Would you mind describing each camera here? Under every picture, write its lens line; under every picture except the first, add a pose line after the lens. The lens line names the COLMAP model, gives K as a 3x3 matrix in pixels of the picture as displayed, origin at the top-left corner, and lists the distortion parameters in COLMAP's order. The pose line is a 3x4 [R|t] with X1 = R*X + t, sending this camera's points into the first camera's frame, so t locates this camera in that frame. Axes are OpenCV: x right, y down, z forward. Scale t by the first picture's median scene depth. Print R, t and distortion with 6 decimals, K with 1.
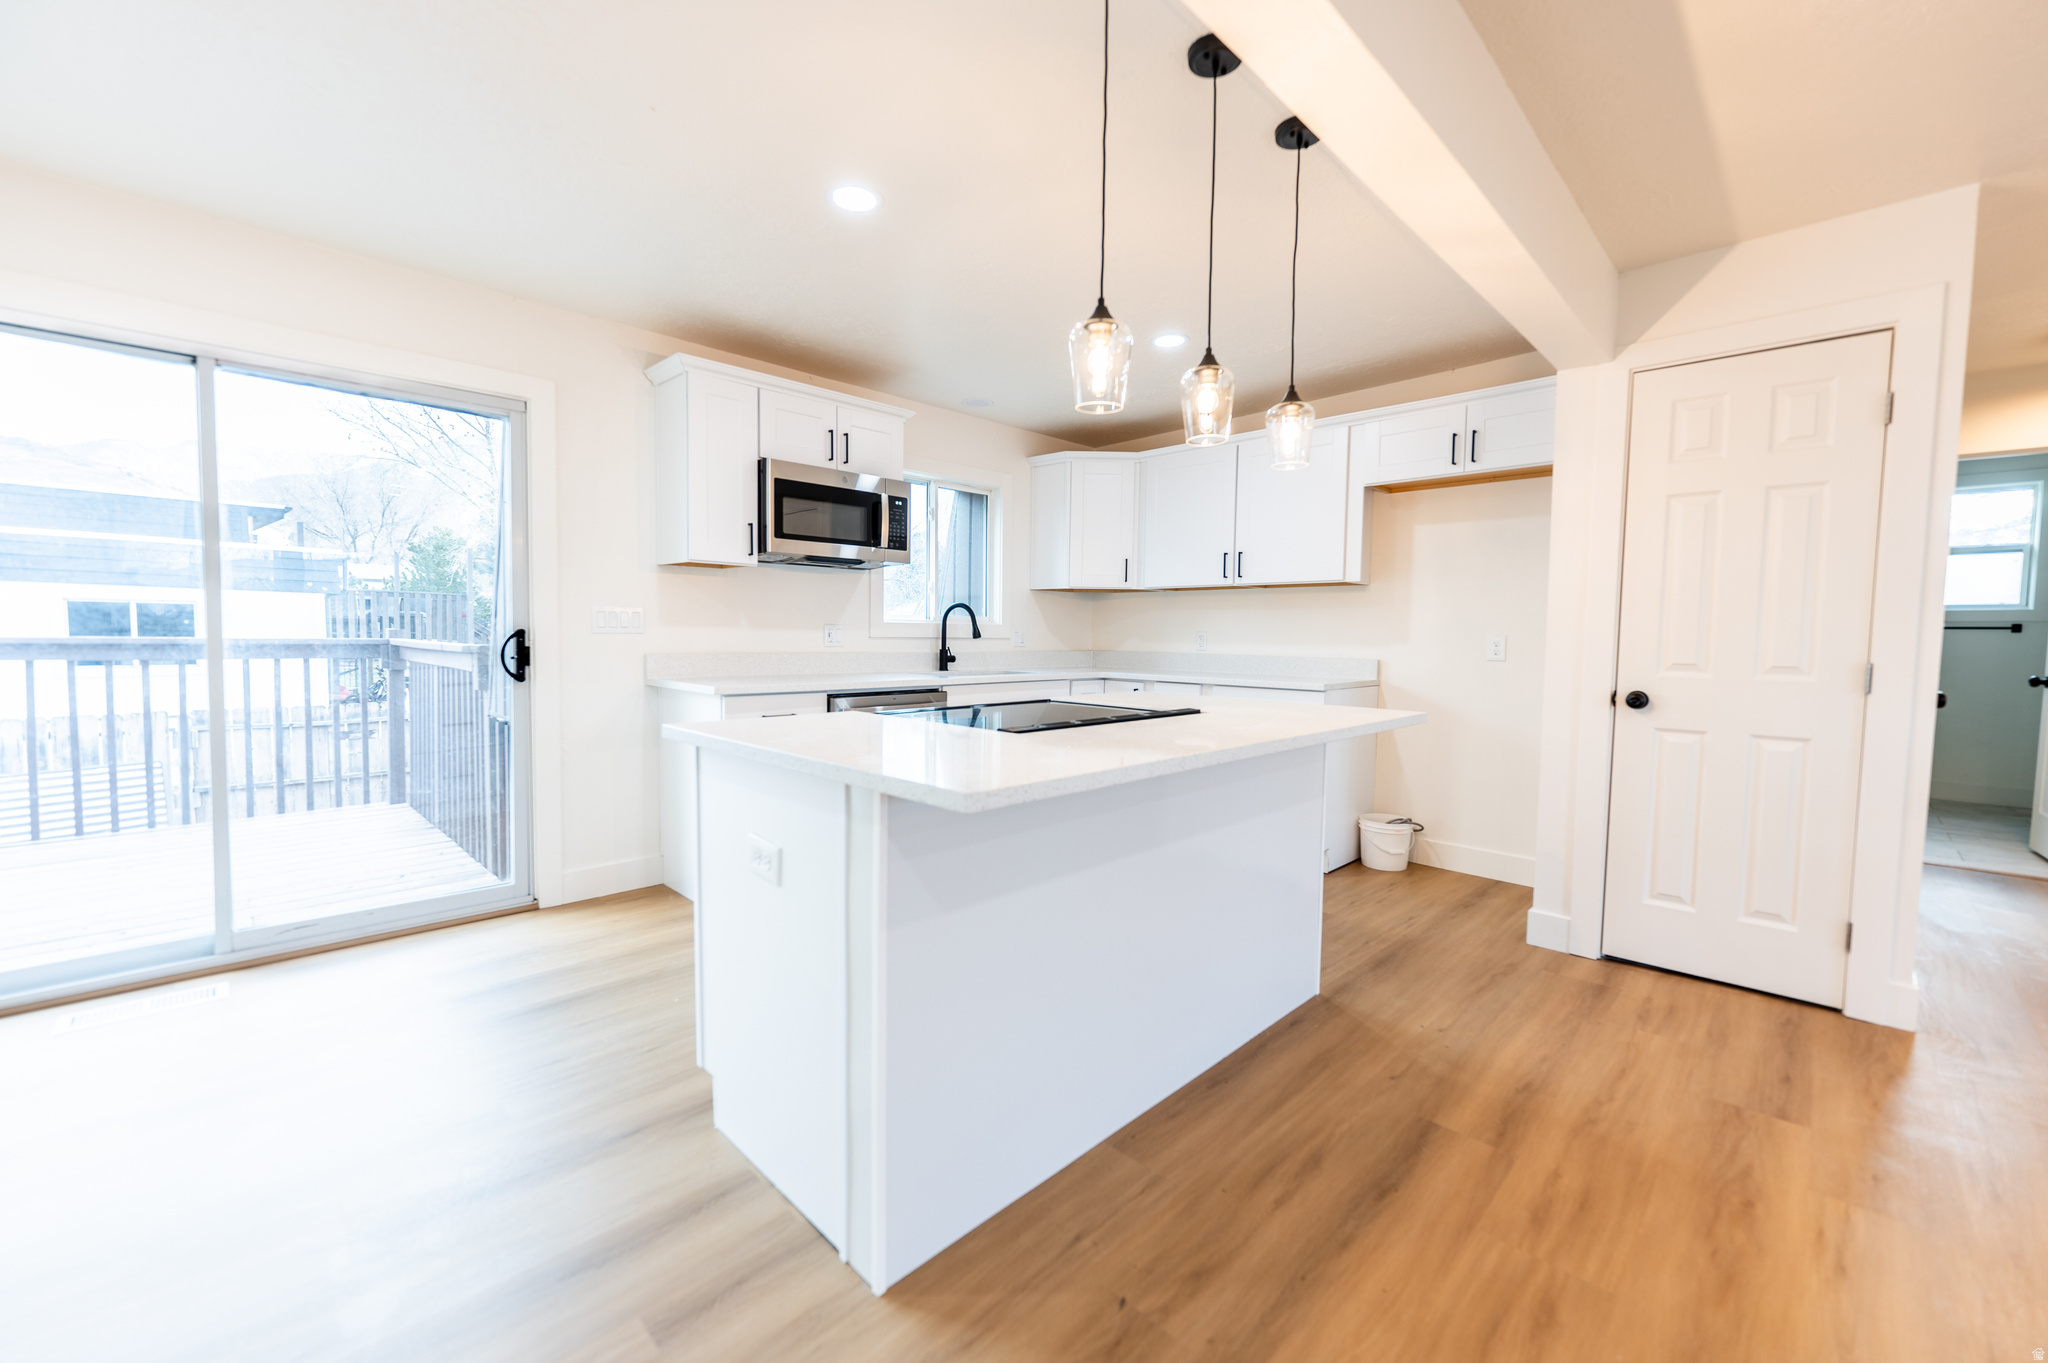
lens RADIAL K [[815.9, 0, 1027.2], [0, 815.9, 678.6], [0, 0, 1]] dist [-0.001309, -0.000202]
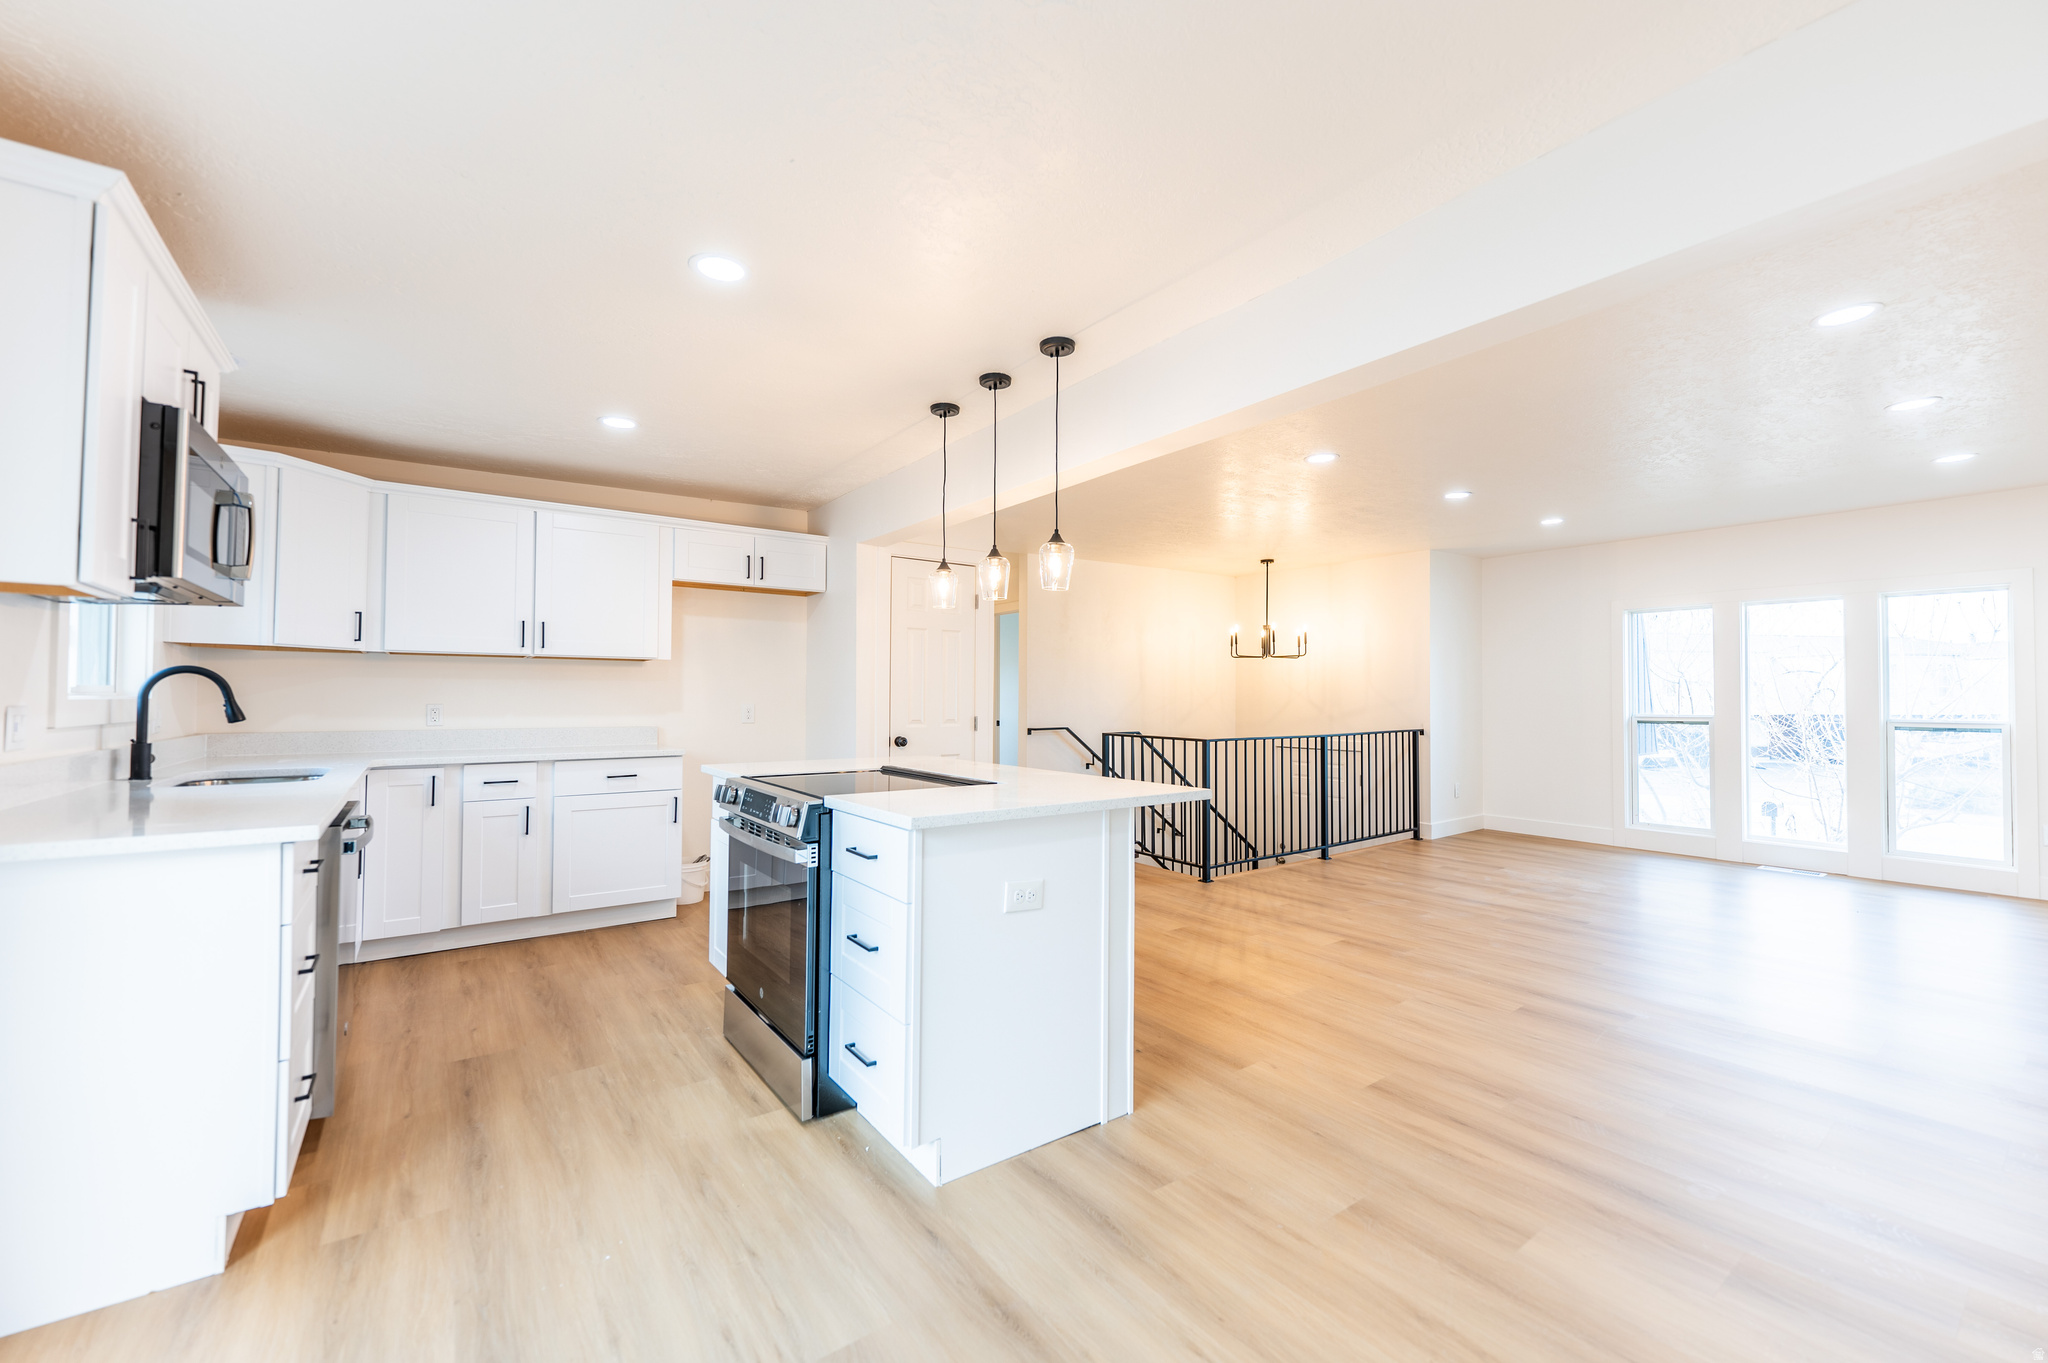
lens RADIAL K [[815.9, 0, 1027.2], [0, 815.9, 678.6], [0, 0, 1]] dist [-0.001309, -0.000202]
pose [[0.155220, 0.012191, 0.987805, -0.681752], [0.054881, 0.998273, -0.020944, -0.041391], [-0.986354, 0.057462, 0.154283, 0.325818]]
